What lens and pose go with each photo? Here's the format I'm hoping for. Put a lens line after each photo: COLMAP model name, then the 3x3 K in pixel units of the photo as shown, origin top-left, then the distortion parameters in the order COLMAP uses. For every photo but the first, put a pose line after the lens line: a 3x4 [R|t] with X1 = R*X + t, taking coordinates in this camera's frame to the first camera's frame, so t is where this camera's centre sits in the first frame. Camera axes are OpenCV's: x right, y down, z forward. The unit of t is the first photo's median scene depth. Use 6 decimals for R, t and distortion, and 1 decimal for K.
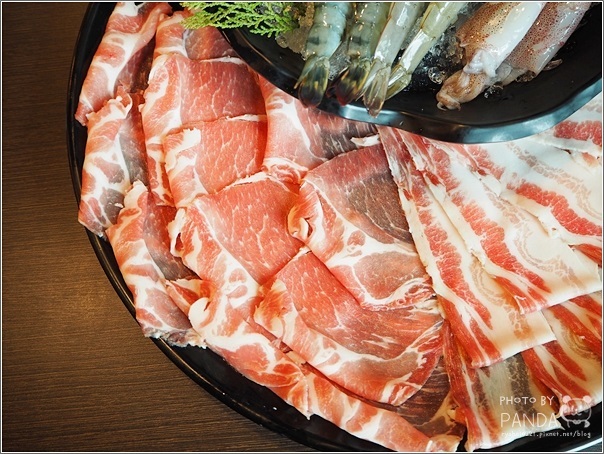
lens RADIAL K [[524.1, 0, 298.4], [0, 524.1, 208.5], [0, 0, 1]] dist [-0.021991, 0.000191]
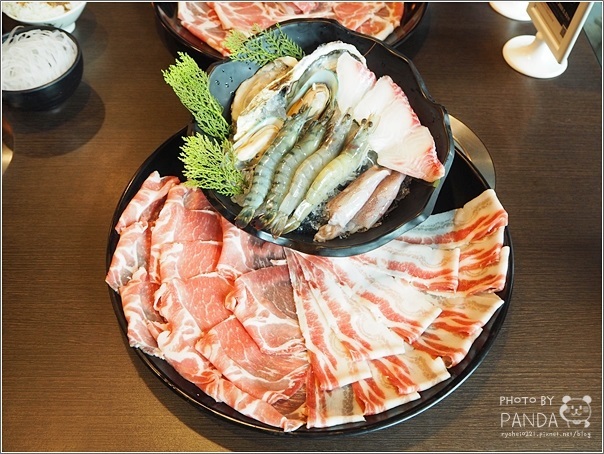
lens RADIAL K [[543.4, 0, 308.5], [0, 543.4, 227.1], [0, 0, 1]] dist [-0.032496, 0.025672]
pose [[0.995112, 0.098702, 0.003057, 0.228173], [-0.090745, 0.926223, -0.365892, 0.442864], [-0.038946, 0.363826, 0.930652, -0.761183]]
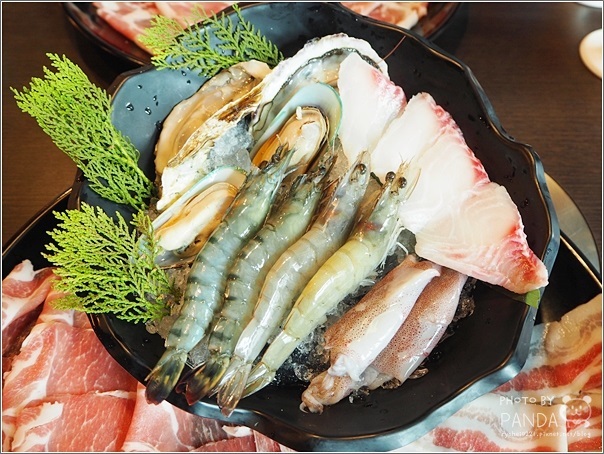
lens RADIAL K [[543.4, 0, 293.7], [0, 543.4, 222.1], [0, 0, 1]] dist [-0.032496, 0.025672]
pose [[0.995770, 0.091855, 0.002198, 0.210869], [-0.083996, 0.919744, -0.383426, -0.119334], [-0.037241, 0.381620, 0.923569, -0.057521]]
